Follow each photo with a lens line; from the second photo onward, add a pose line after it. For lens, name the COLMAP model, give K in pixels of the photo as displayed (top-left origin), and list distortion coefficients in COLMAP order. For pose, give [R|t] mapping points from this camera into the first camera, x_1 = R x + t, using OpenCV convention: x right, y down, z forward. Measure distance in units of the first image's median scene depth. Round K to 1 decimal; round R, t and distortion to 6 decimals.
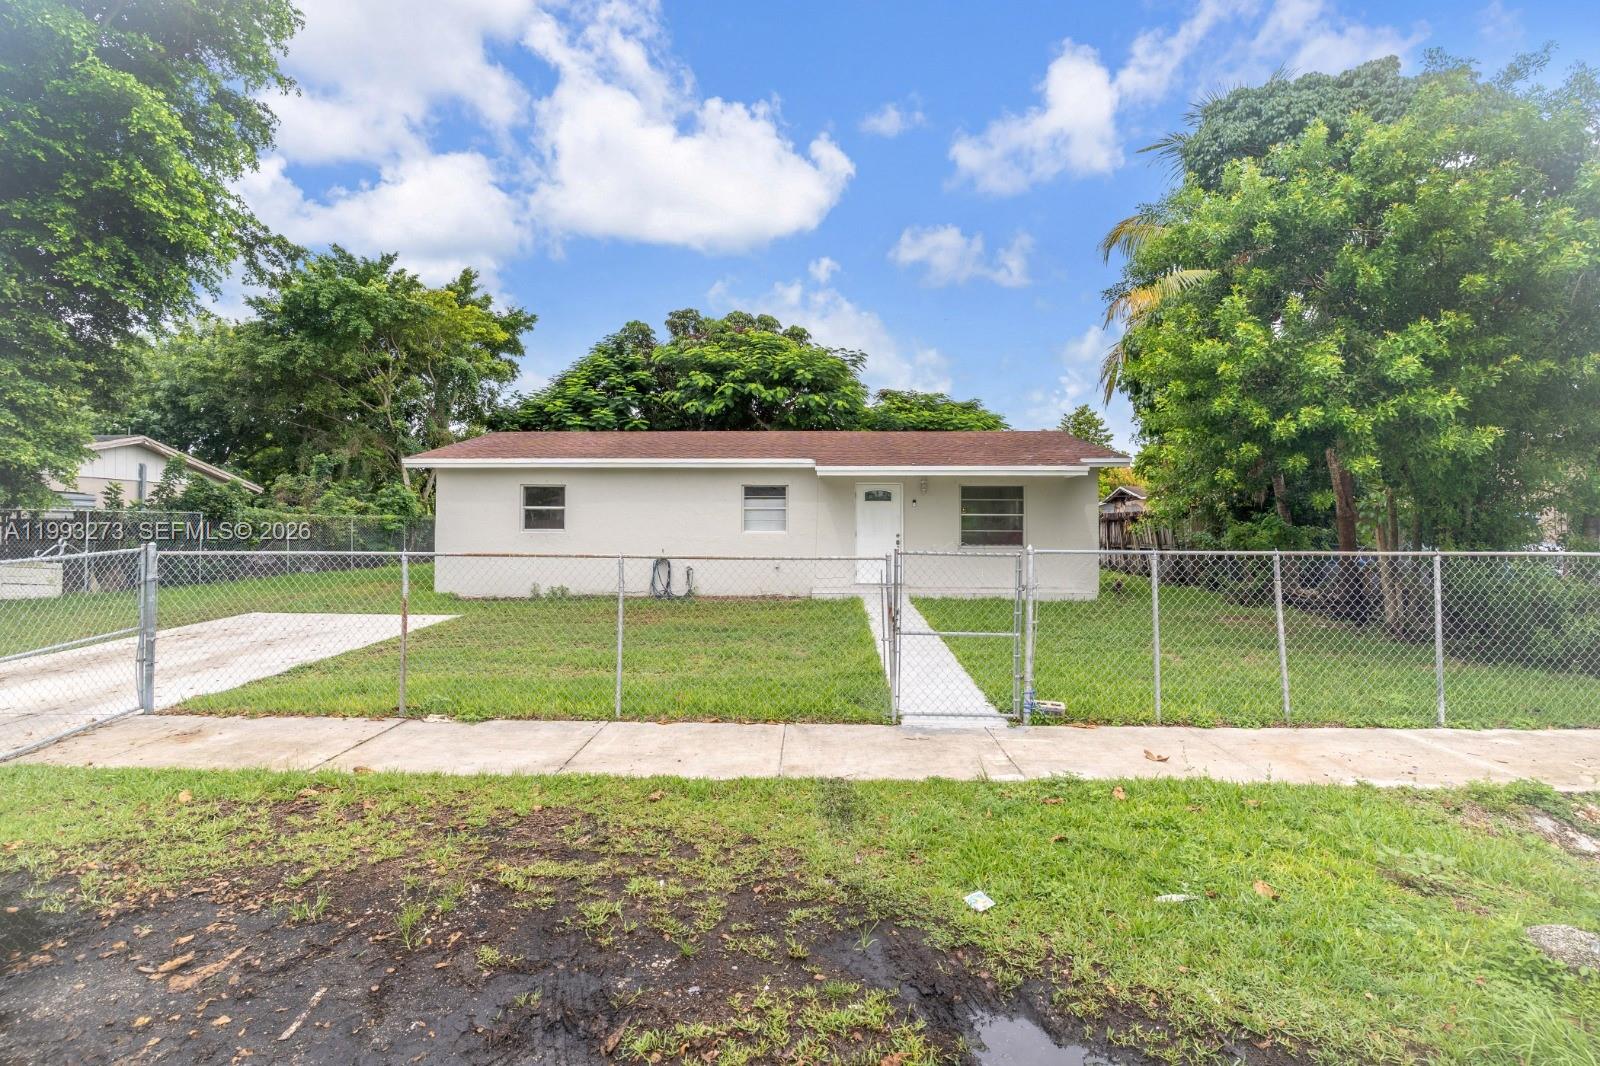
lens RADIAL K [[771.0, 0, 800.0], [0, 771.0, 533.0], [0, 0, 1]] dist [0.000187, 0.000001]
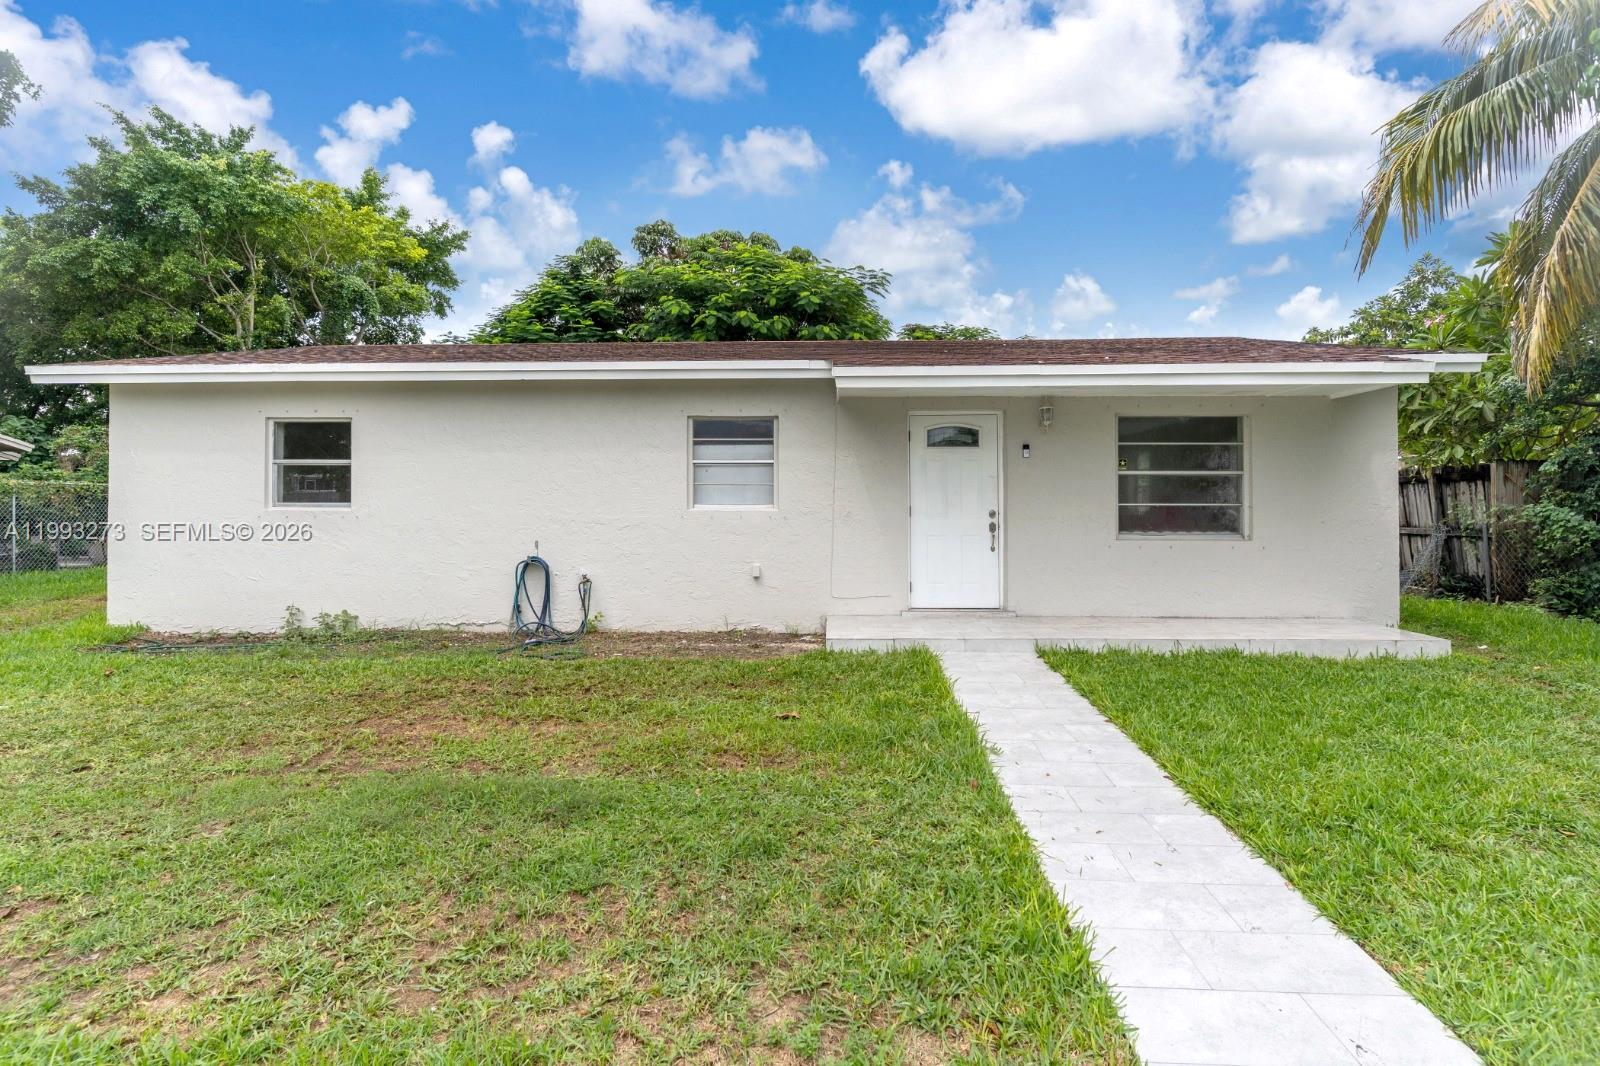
lens RADIAL K [[771.0, 0, 800.0], [0, 771.0, 533.0], [0, 0, 1]] dist [0.000187, 0.000001]
pose [[0.999973, -0.001426, -0.007234, 0.001633], [0.001677, 0.999392, 0.034833, -0.001297], [0.007179, -0.034844, 0.999367, 0.287198]]
